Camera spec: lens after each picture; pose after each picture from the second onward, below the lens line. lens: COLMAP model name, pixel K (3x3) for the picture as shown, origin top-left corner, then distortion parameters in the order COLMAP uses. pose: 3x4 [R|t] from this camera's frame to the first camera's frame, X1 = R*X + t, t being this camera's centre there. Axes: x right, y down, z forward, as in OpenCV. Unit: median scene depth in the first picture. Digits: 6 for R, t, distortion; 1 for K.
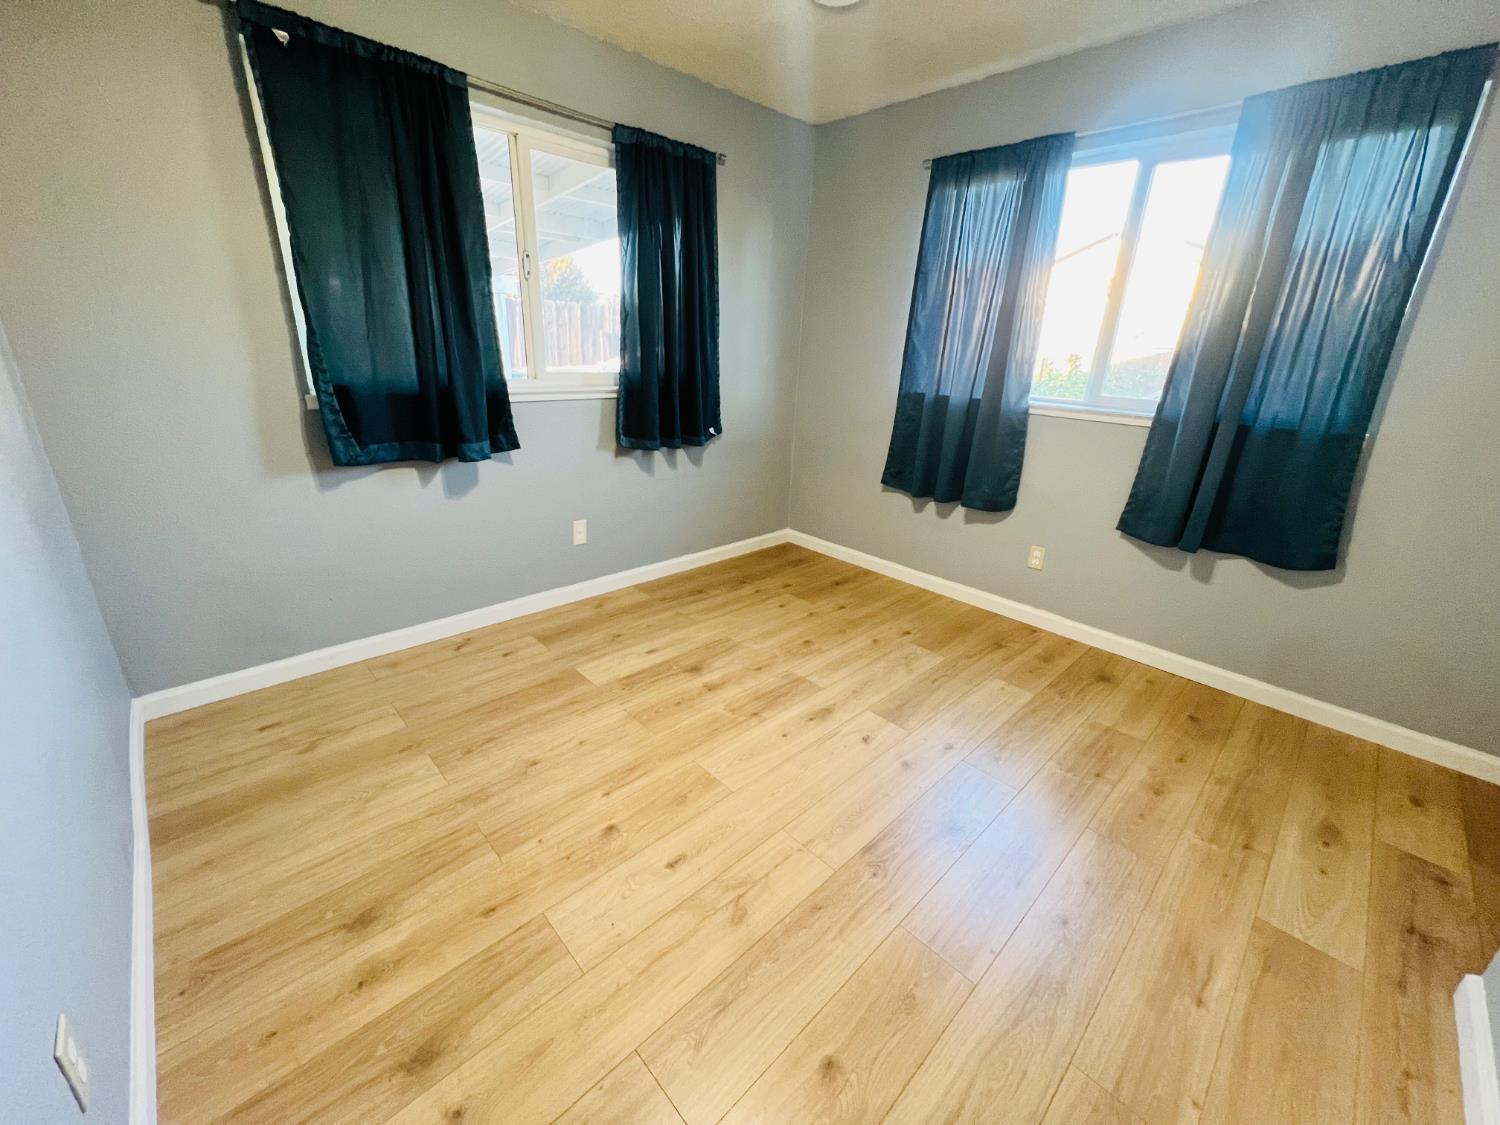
lens RADIAL K [[600.5, 0, 748.7], [0, 600.5, 558.8], [0, 0, 1]] dist [-0.000546, -0.000064]
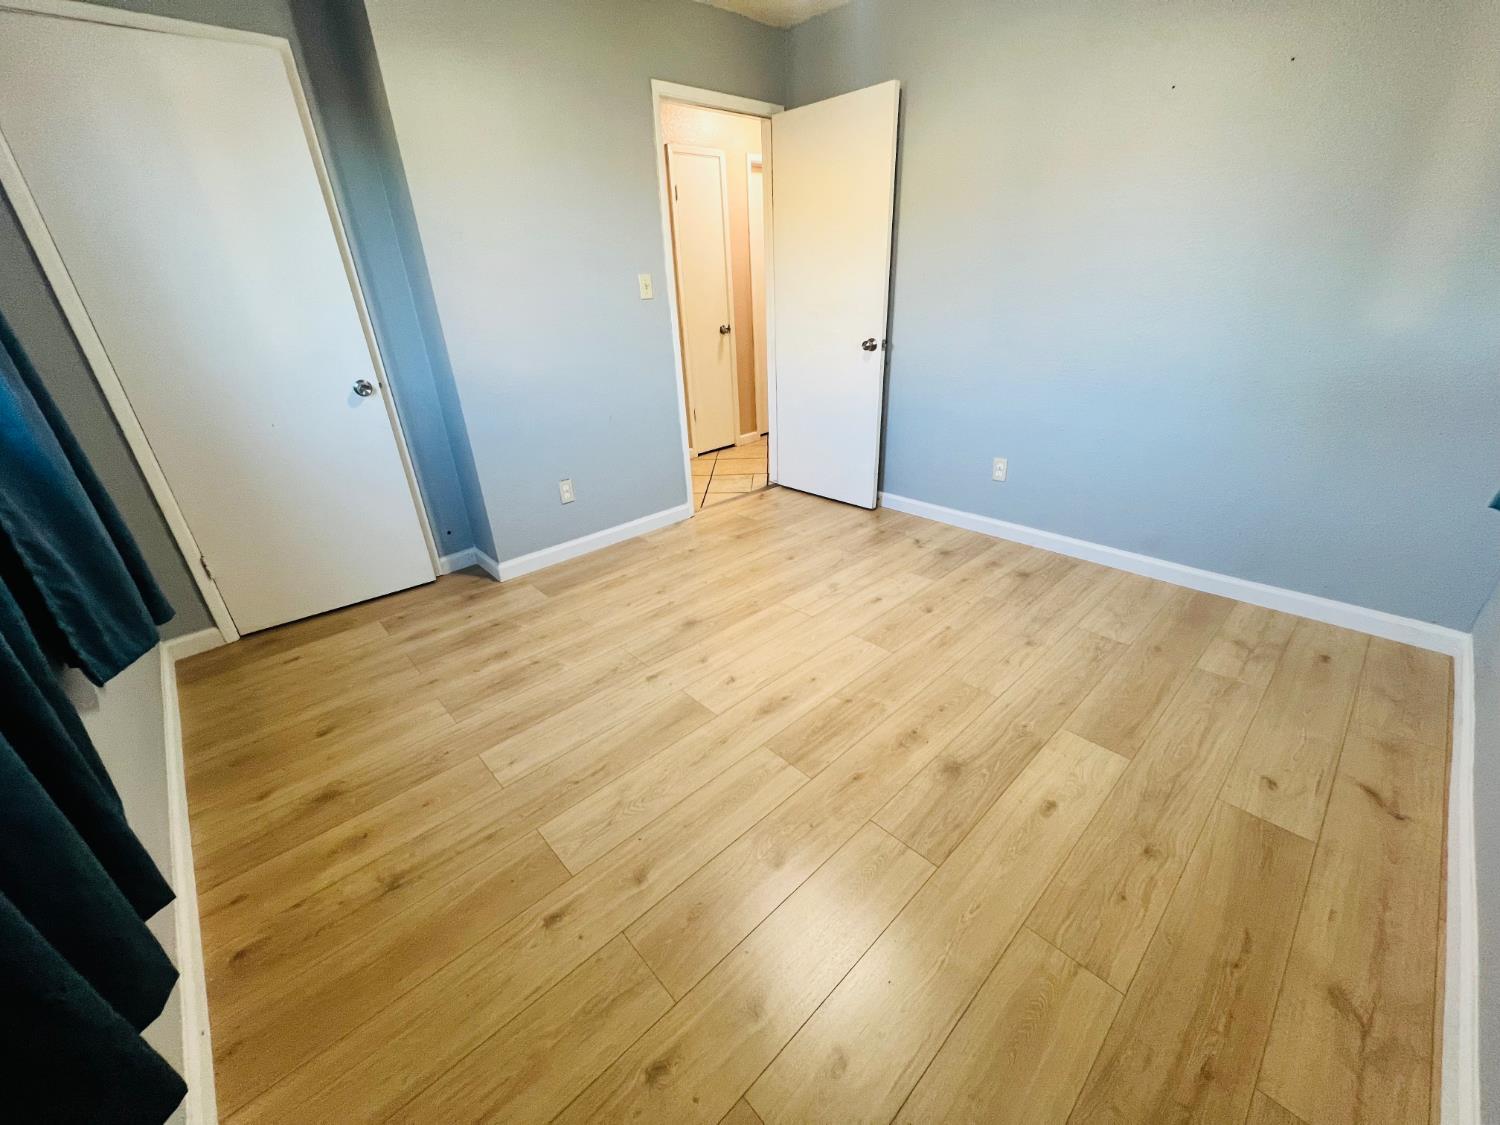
lens RADIAL K [[600.5, 0, 747.9], [0, 600.5, 563.8], [0, 0, 1]] dist [-0.000546, -0.000064]
pose [[-0.999884, -0.003797, 0.014734, 0.148047], [0.007648, 0.711692, 0.702450, -0.514625], [-0.013153, 0.702482, -0.711580, 1.510654]]
